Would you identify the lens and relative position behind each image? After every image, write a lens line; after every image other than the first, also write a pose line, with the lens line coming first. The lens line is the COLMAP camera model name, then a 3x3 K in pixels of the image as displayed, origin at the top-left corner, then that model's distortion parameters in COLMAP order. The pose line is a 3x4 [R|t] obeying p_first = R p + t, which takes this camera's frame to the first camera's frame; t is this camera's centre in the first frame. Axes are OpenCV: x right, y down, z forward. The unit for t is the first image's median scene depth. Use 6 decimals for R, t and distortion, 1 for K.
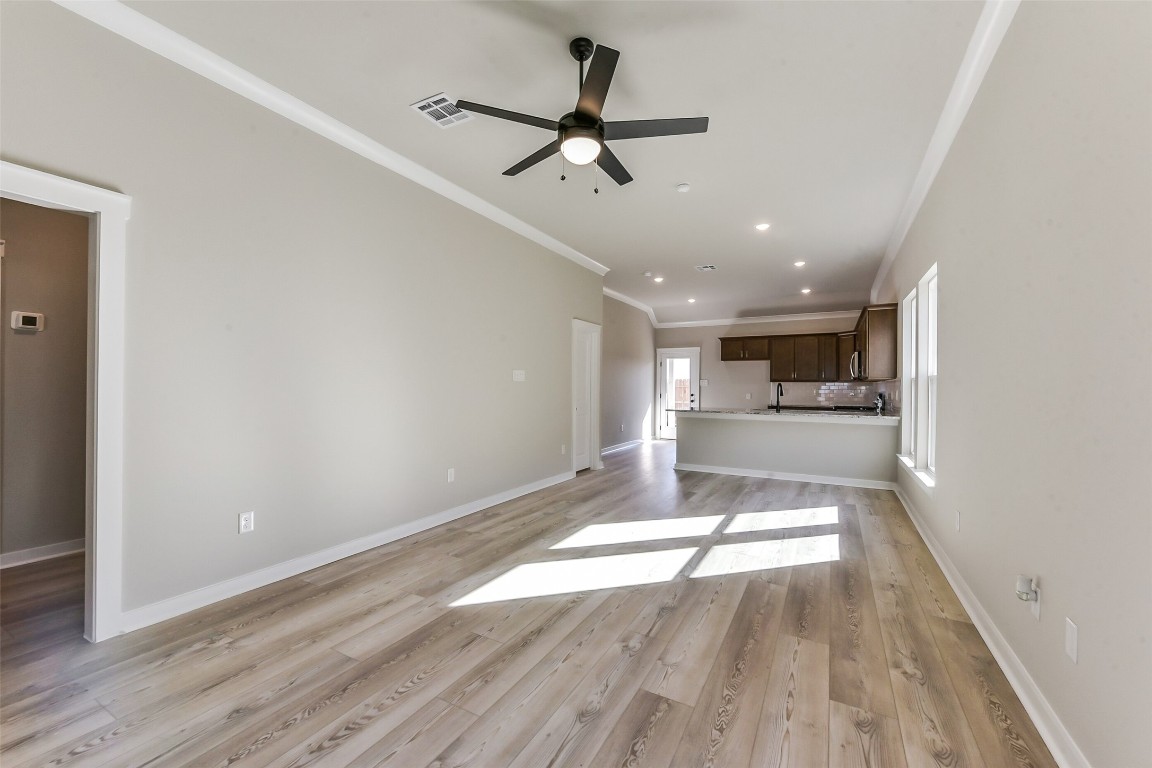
lens RADIAL K [[477.6, 0, 576.7], [0, 477.6, 388.8], [0, 0, 1]] dist [0.018084, -0.000100]
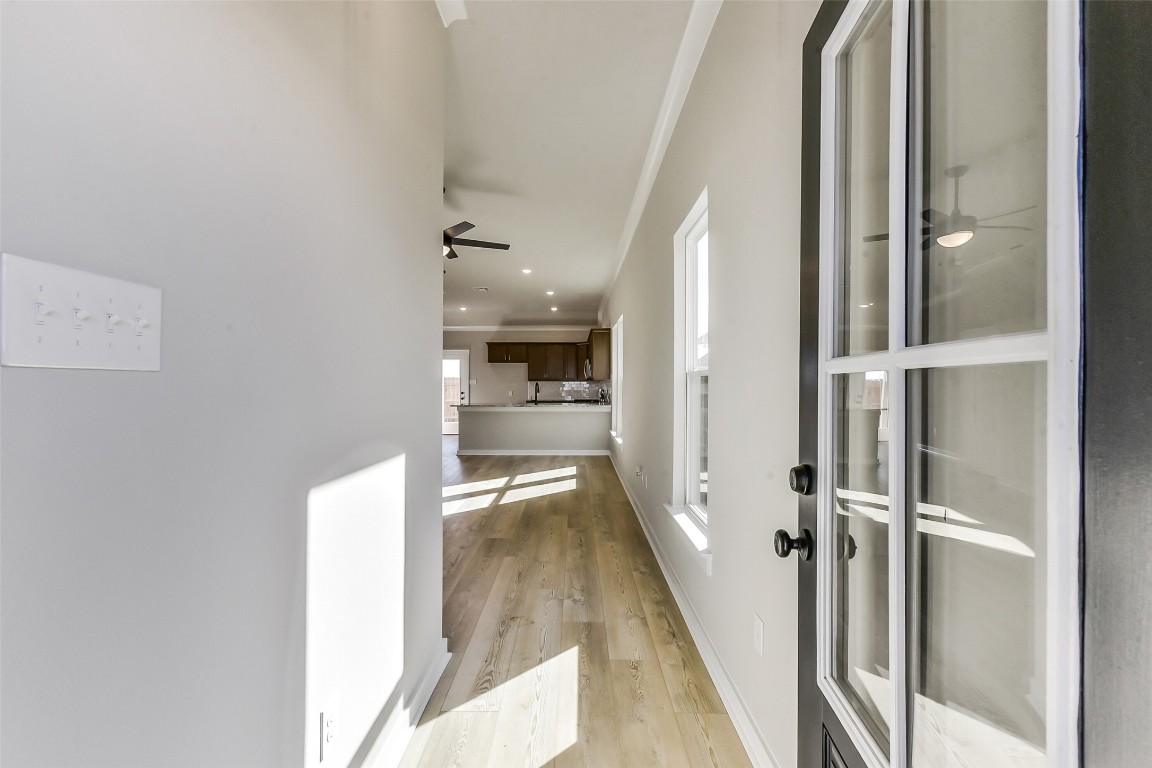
lens RADIAL K [[505.6, 0, 579.1], [0, 505.6, 383.1], [0, 0, 1]] dist [0.000457, 0.000004]
pose [[0.878721, -0.002685, 0.477328, -0.132329], [0.005042, 0.999981, -0.003655, -0.005342], [-0.477309, 0.005619, 0.878718, -0.263156]]
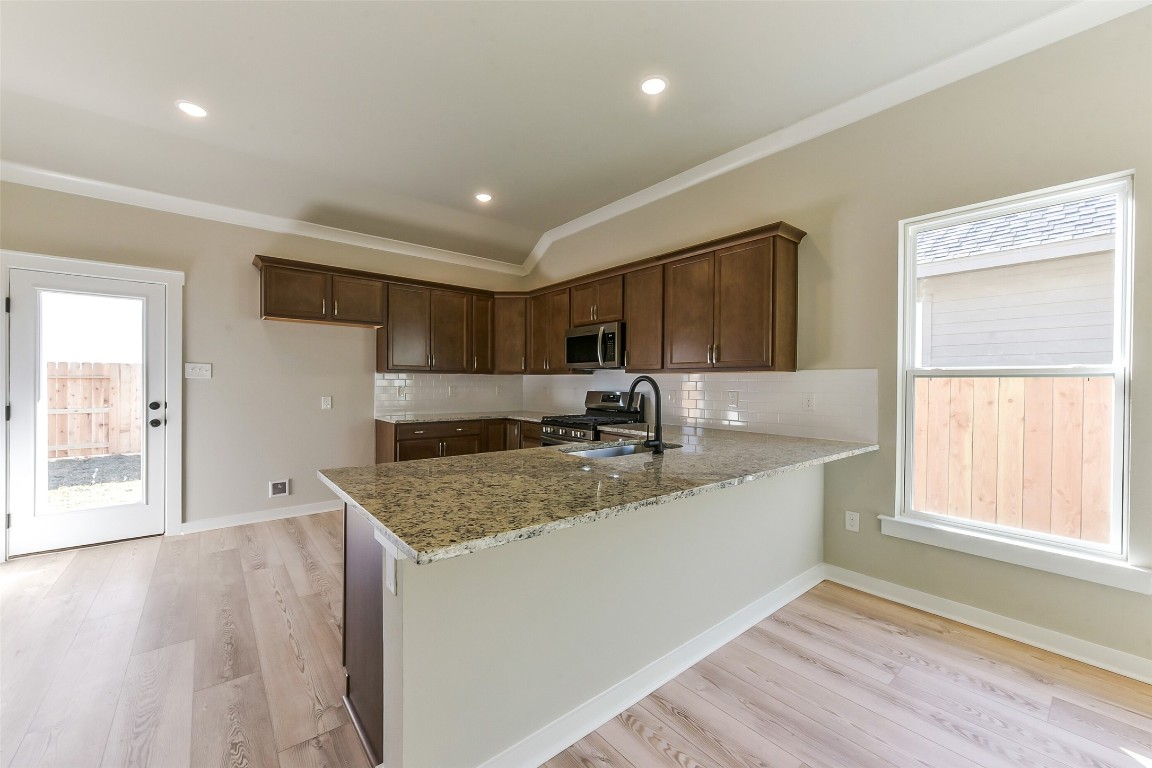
lens RADIAL K [[449.3, 0, 575.0], [0, 449.3, 380.5], [0, 0, 1]] dist [-0.003473, -0.000149]
pose [[0.384218, -0.001423, 0.923241, 0.090598], [-0.002707, 0.999993, 0.002668, -0.010542], [-0.923238, -0.003524, 0.384212, 0.962527]]
